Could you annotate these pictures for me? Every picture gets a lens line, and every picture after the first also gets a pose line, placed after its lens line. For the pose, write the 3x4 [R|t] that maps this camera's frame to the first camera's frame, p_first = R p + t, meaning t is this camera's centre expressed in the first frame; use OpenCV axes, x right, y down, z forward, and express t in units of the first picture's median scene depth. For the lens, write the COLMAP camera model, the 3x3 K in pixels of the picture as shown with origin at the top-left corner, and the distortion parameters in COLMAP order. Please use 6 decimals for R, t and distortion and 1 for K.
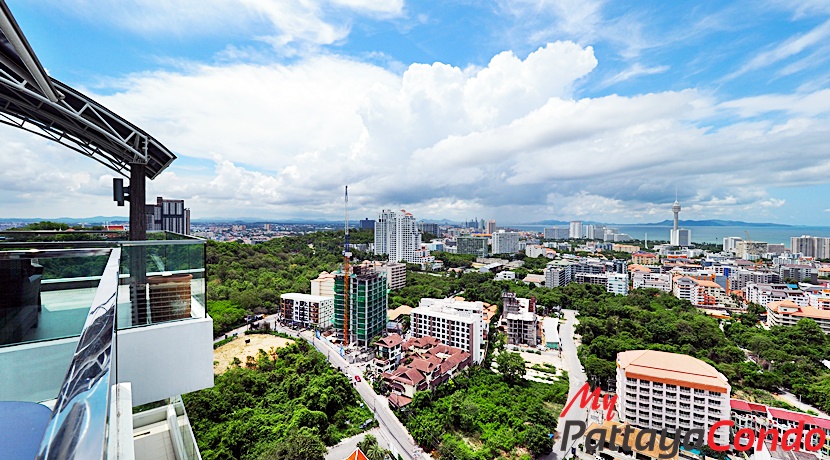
lens RADIAL K [[348.4, 0, 416.2], [0, 348.4, 224.9], [0, 0, 1]] dist [-0.002625, -0.000791]
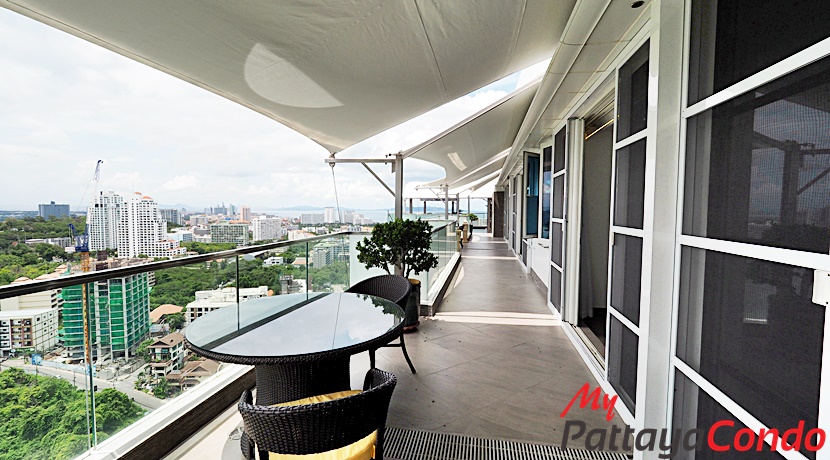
lens RADIAL K [[348.4, 0, 415.1], [0, 348.4, 229.3], [0, 0, 1]] dist [-0.002625, -0.000791]
pose [[0.779253, -0.036703, 0.625634, -0.103407], [0.003055, 0.998494, 0.054772, -0.001418], [-0.626702, -0.040770, 0.778192, -0.068633]]
